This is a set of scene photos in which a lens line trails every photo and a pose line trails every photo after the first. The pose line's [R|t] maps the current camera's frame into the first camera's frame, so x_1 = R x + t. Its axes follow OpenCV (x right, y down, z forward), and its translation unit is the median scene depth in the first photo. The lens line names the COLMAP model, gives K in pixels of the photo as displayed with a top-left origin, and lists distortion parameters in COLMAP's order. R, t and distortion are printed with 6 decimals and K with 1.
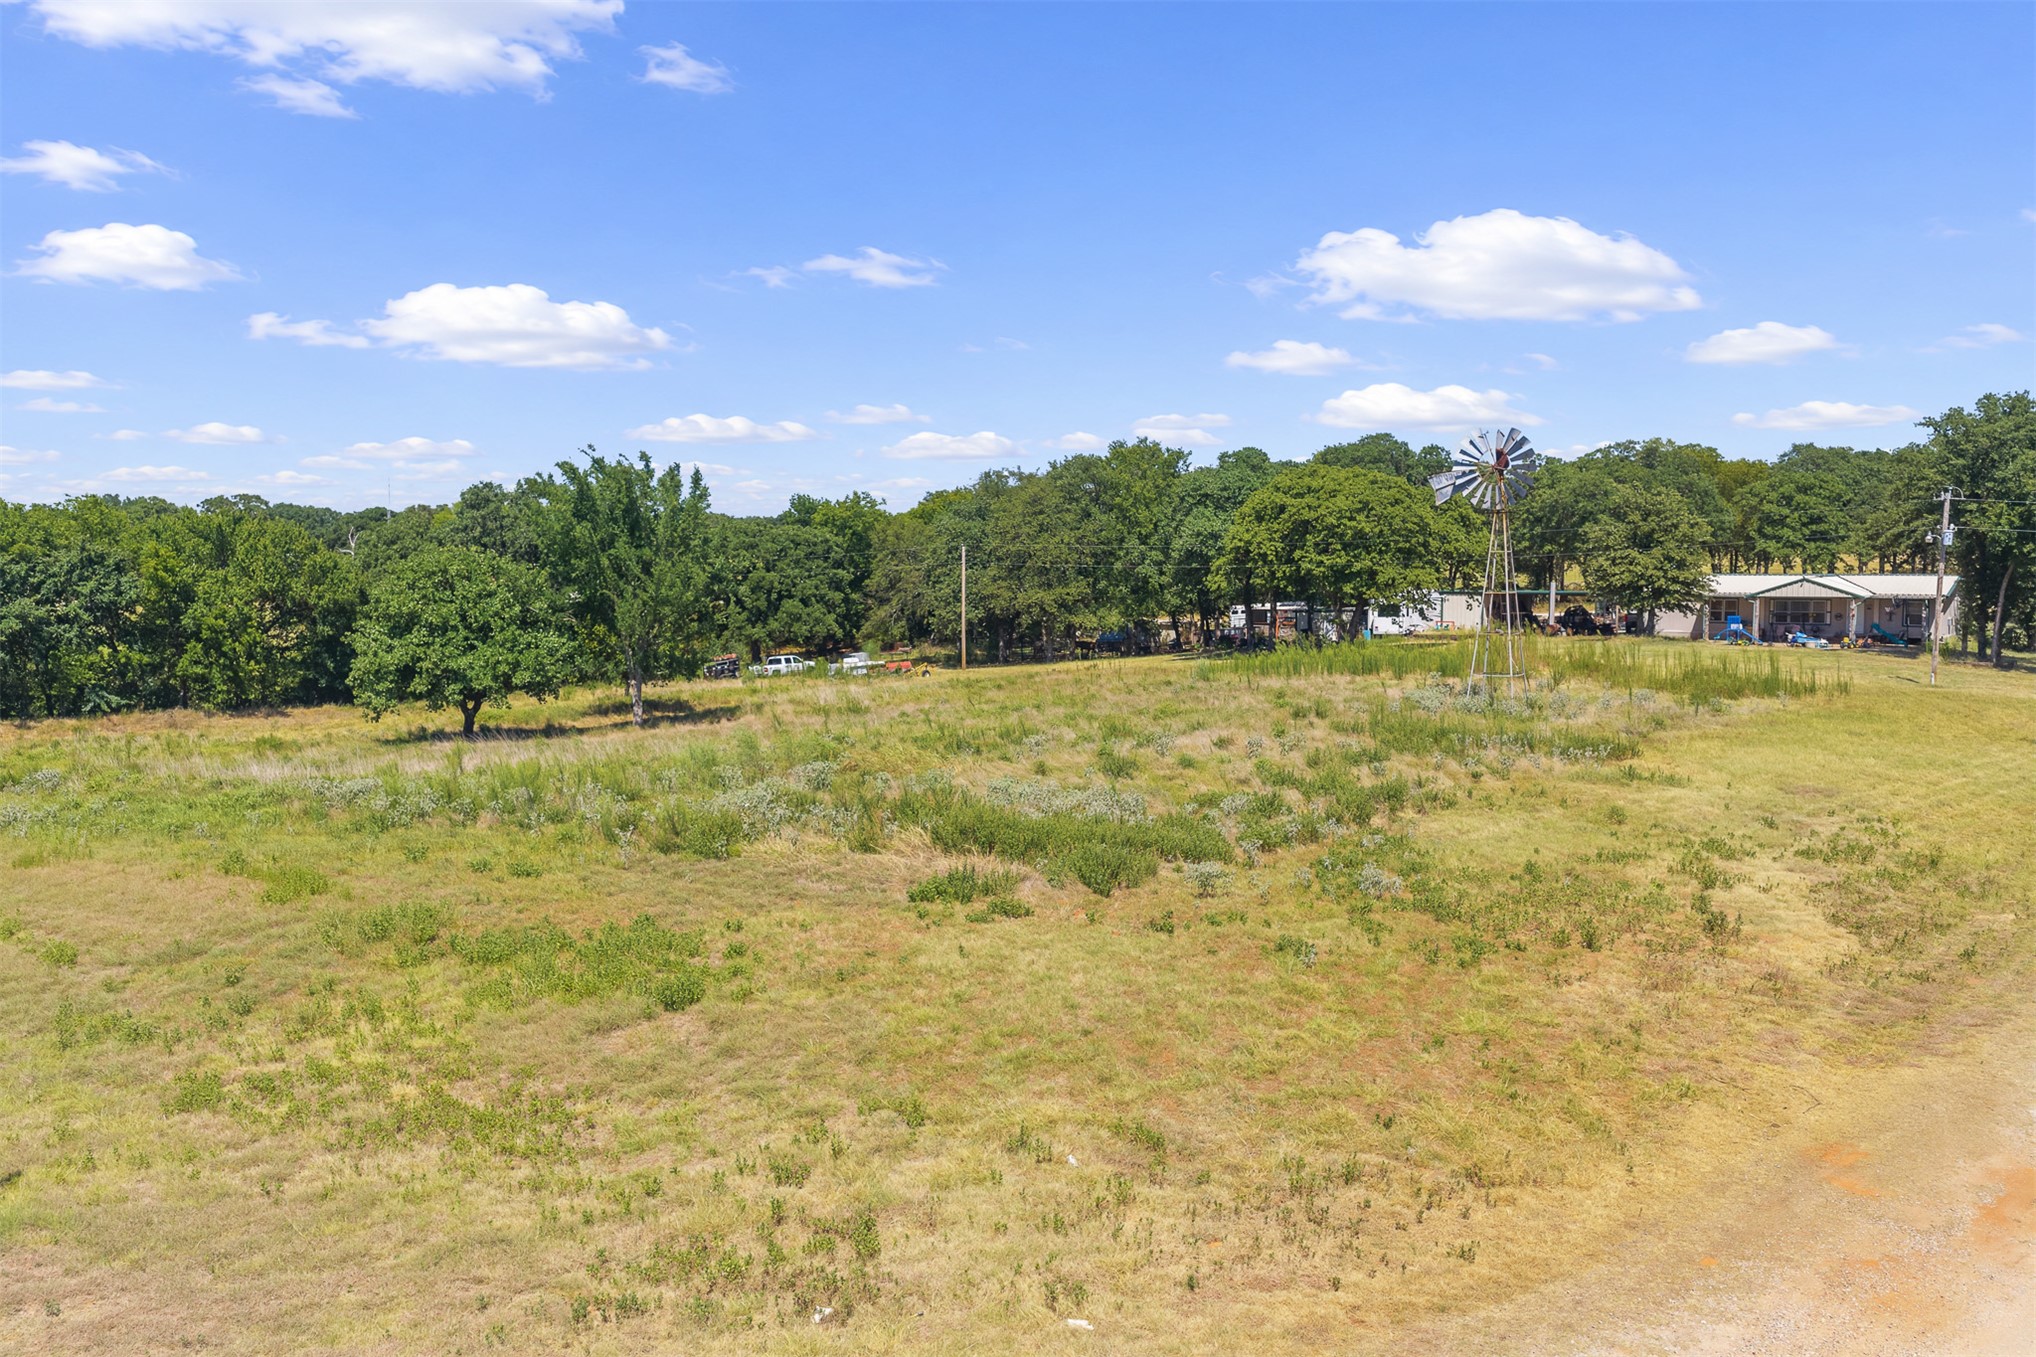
lens RADIAL K [[1672.5, 0, 990.3], [0, 1672.5, 697.8], [0, 0, 1]] dist [0.009697, -0.010996]
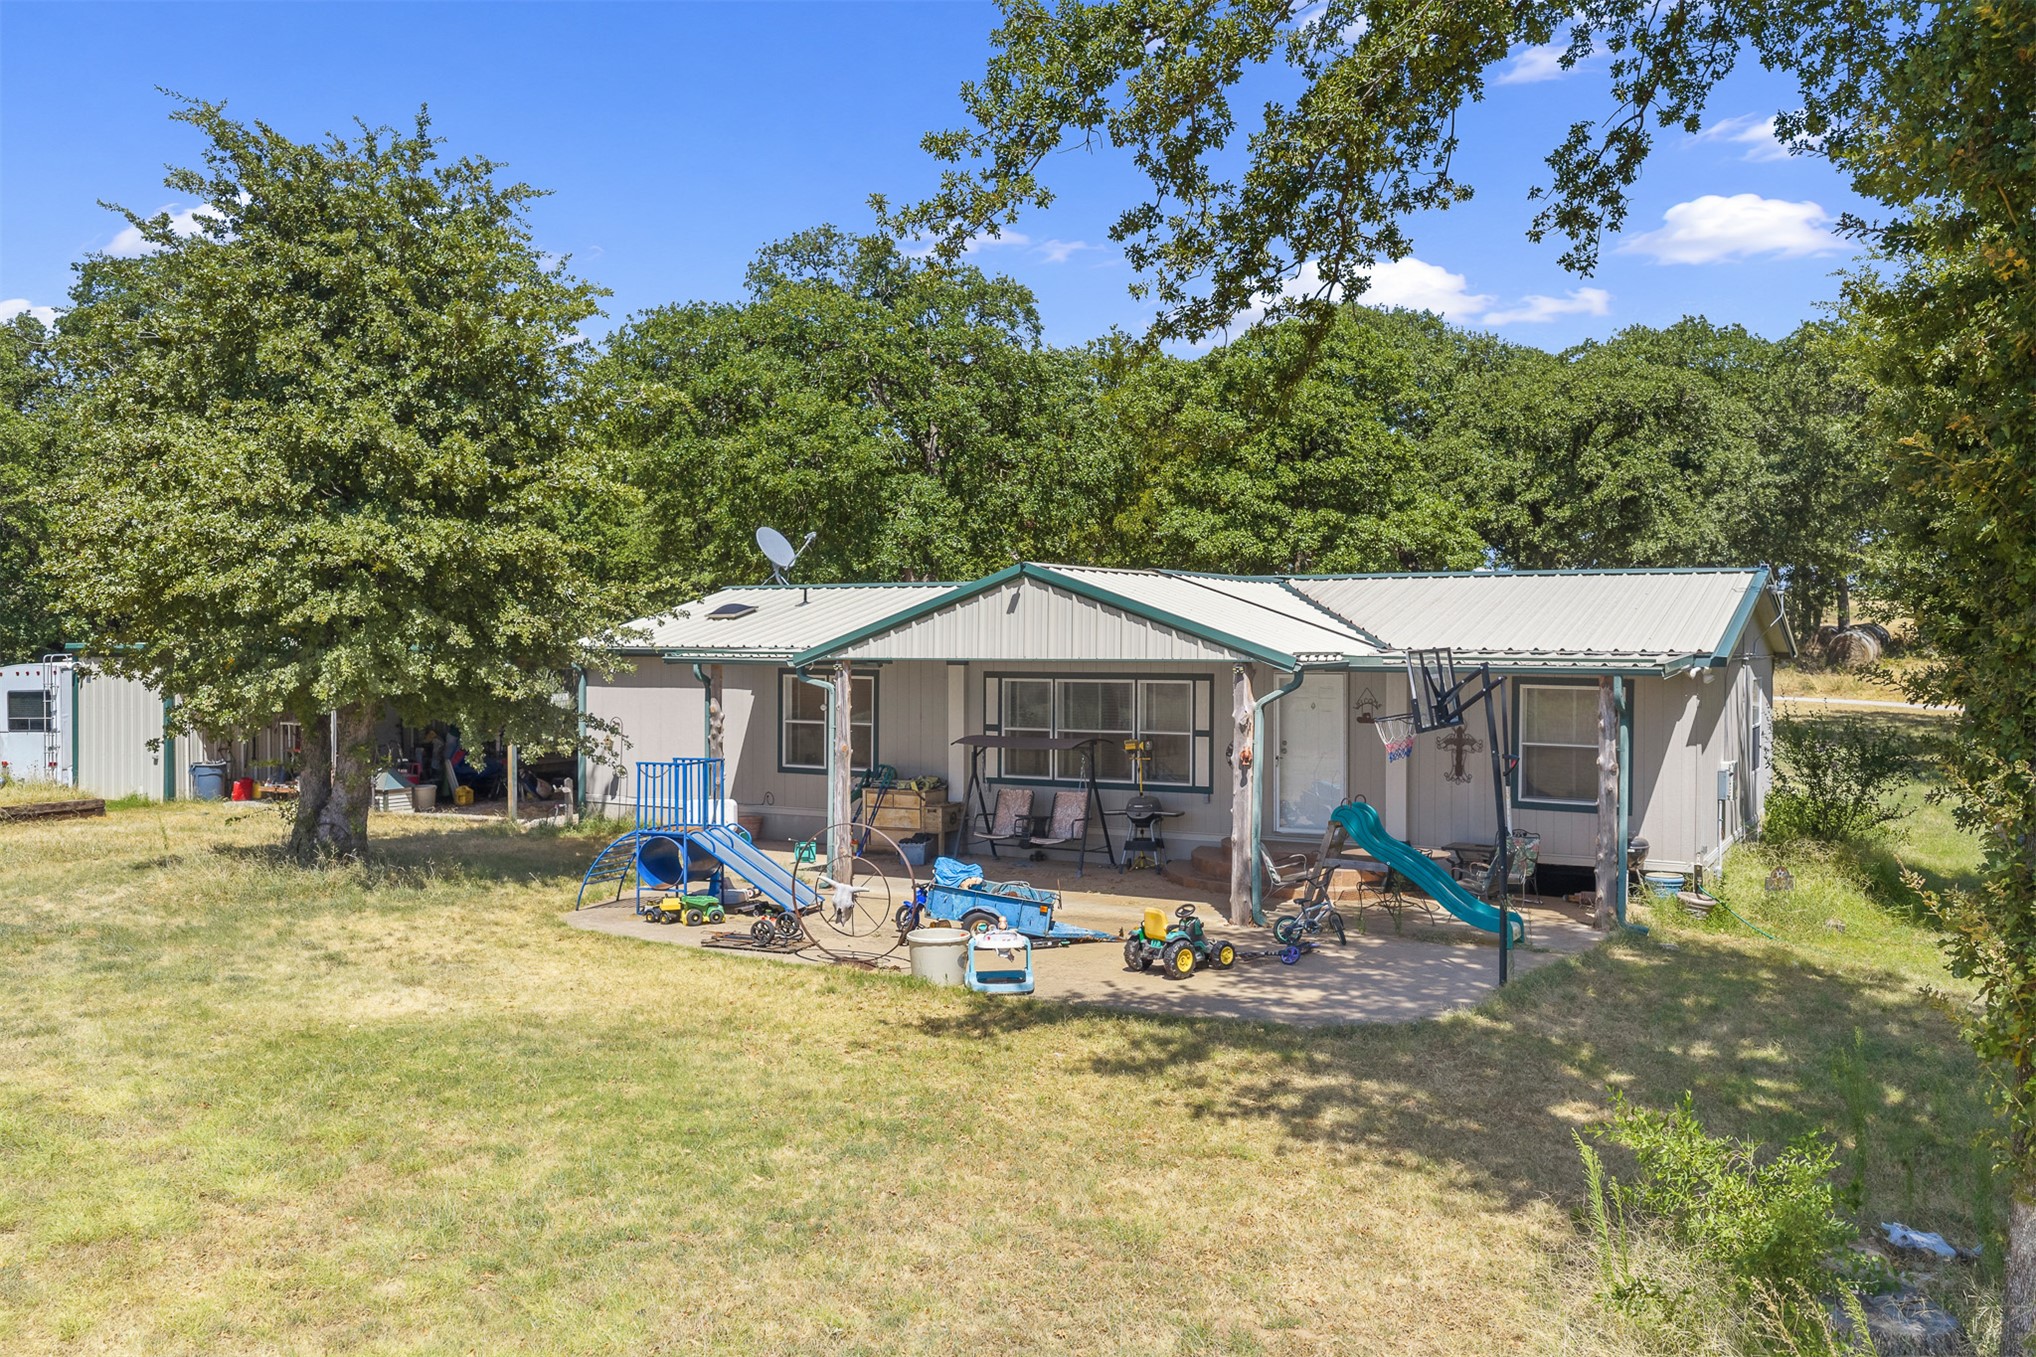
lens RADIAL K [[1672.5, 0, 1019.9], [0, 1672.5, 667.4], [0, 0, 1]] dist [0.009697, -0.010996]
pose [[0.988228, 0.003558, 0.152946, 0.332446], [0.007136, 0.997569, -0.069316, -0.033619], [-0.152821, 0.069592, 0.985801, 0.591339]]
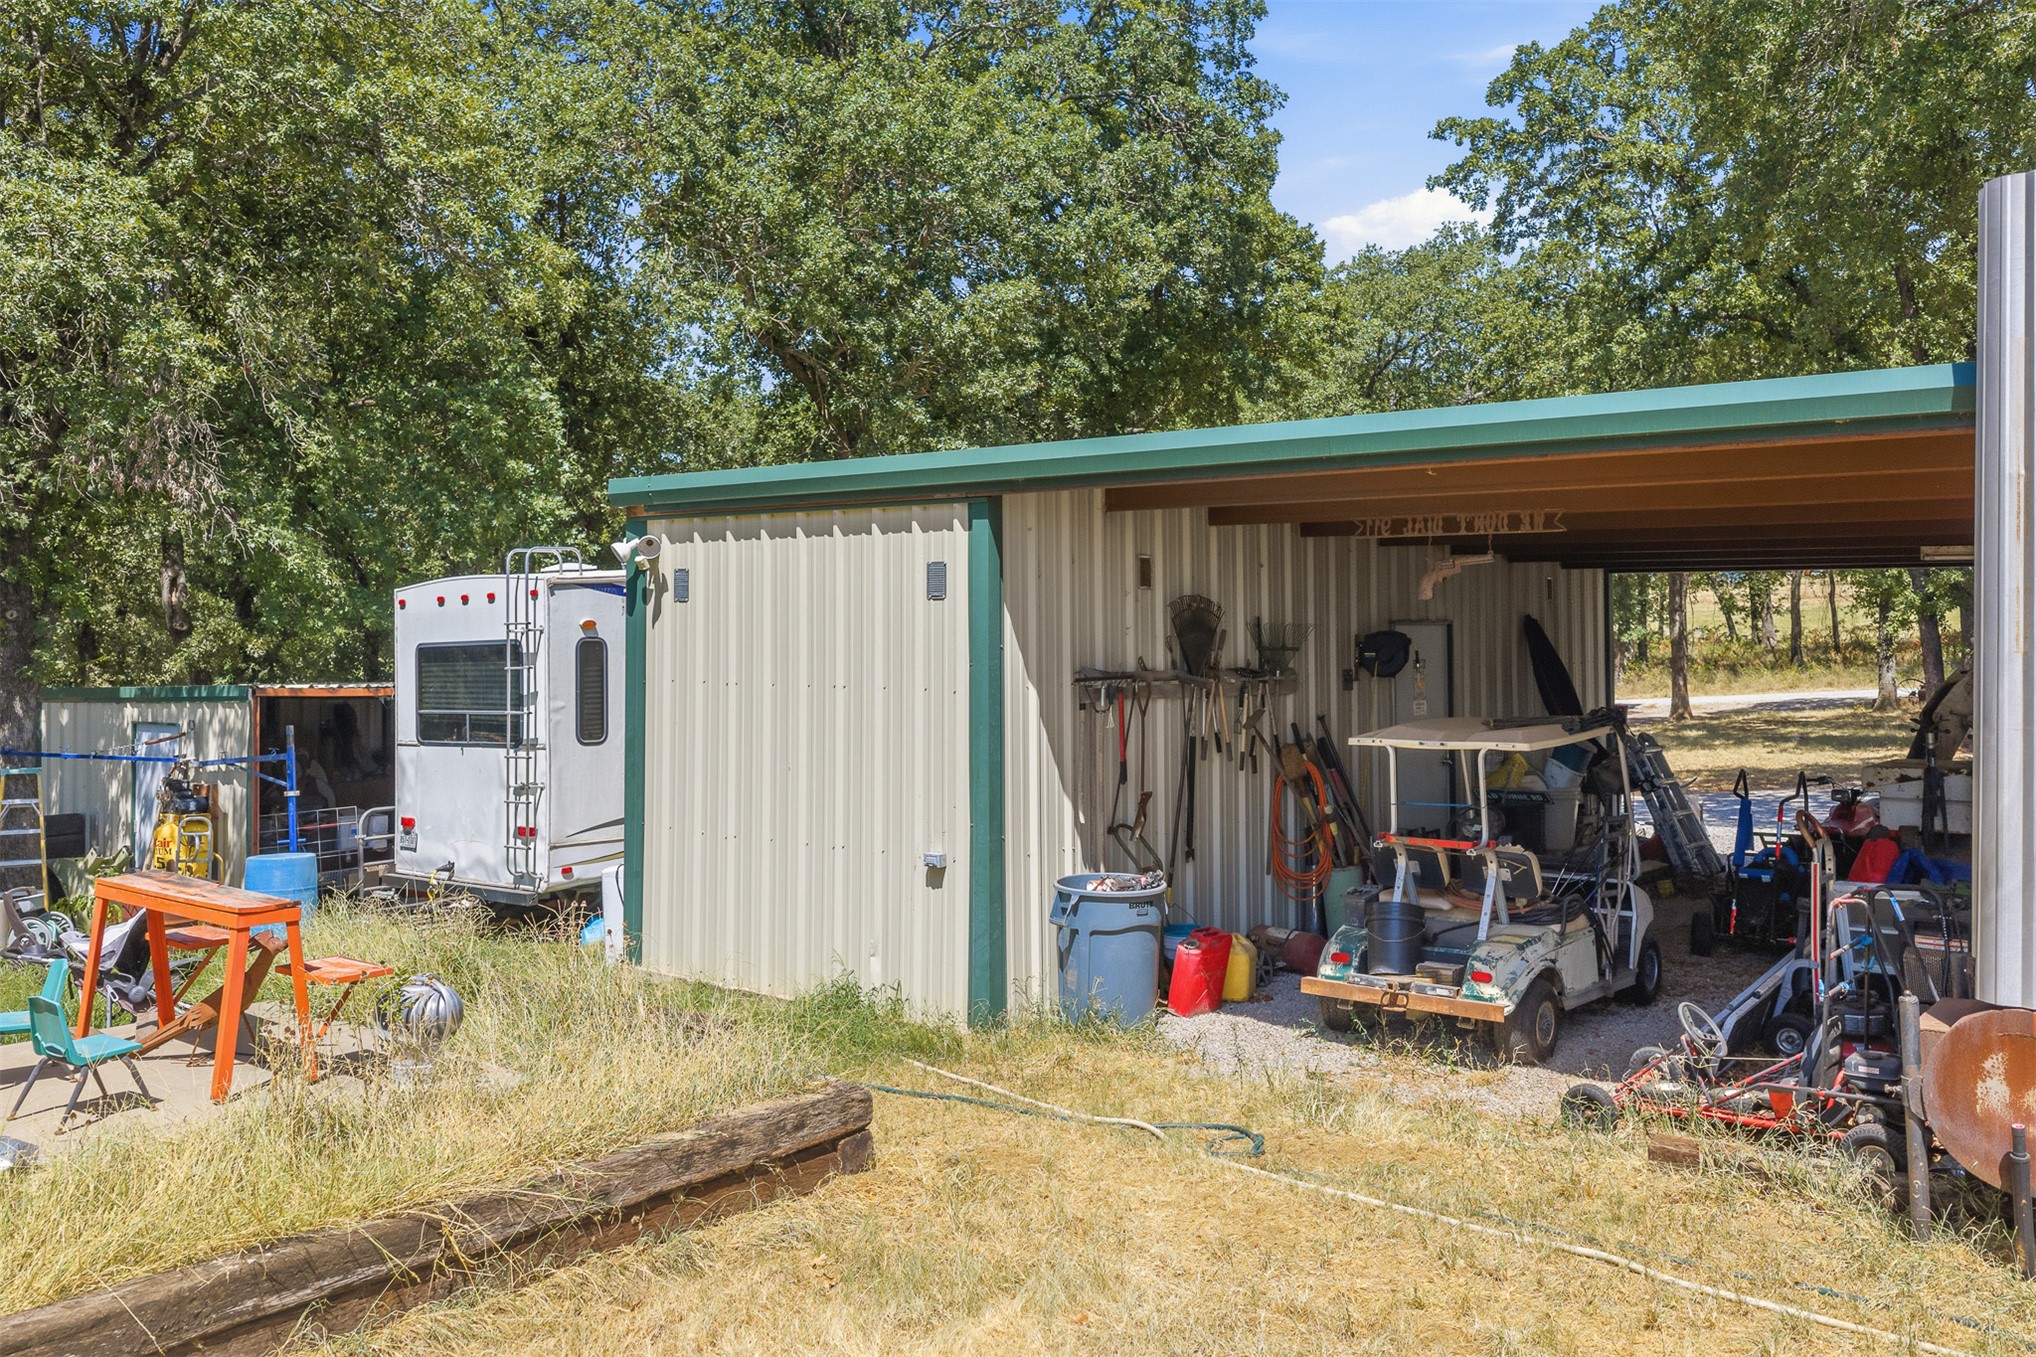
lens RADIAL K [[1672.5, 0, 1012.9], [0, 1672.5, 622.1], [0, 0, 1]] dist [0.009697, -0.010996]
pose [[0.999617, 0.003845, -0.027423, 0.252243], [-0.006383, 0.995639, -0.093067, -0.041449], [0.026945, 0.093206, 0.995282, 0.779821]]
